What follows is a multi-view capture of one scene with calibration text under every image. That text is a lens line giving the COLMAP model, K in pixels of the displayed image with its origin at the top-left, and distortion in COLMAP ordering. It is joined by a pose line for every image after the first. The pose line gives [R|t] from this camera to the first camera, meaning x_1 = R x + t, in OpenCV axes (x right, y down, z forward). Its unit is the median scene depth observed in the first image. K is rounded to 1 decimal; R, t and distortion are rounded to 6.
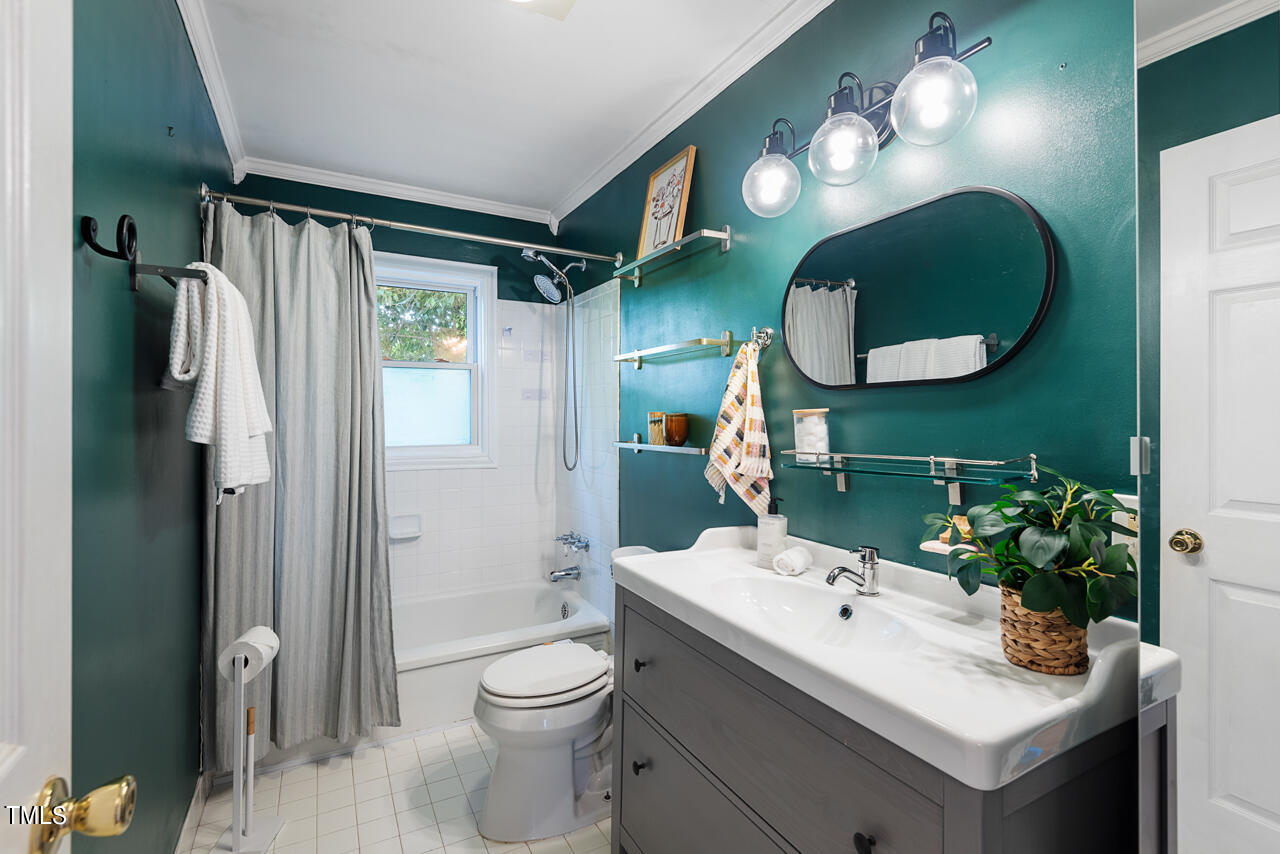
lens RADIAL K [[583.7, 0, 644.5], [0, 583.7, 420.6], [0, 0, 1]] dist [0.030647, -0.016411]
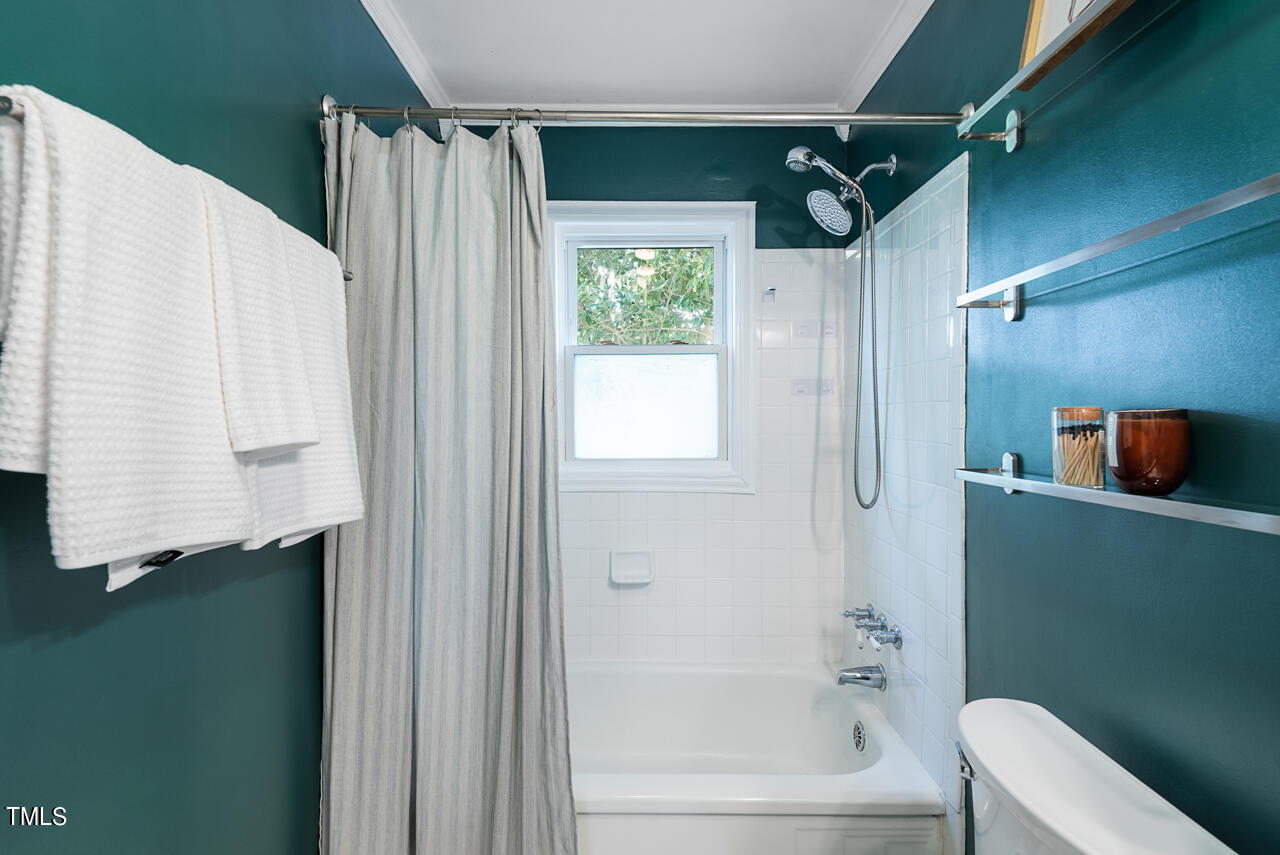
lens RADIAL K [[583.7, 0, 644.5], [0, 583.7, 421.1], [0, 0, 1]] dist [0.030647, -0.016411]
pose [[0.878743, 0.000614, -0.477294, -0.047341], [-0.004208, 0.999970, -0.006461, -0.000330], [0.477276, 0.007686, 0.878720, 0.425079]]
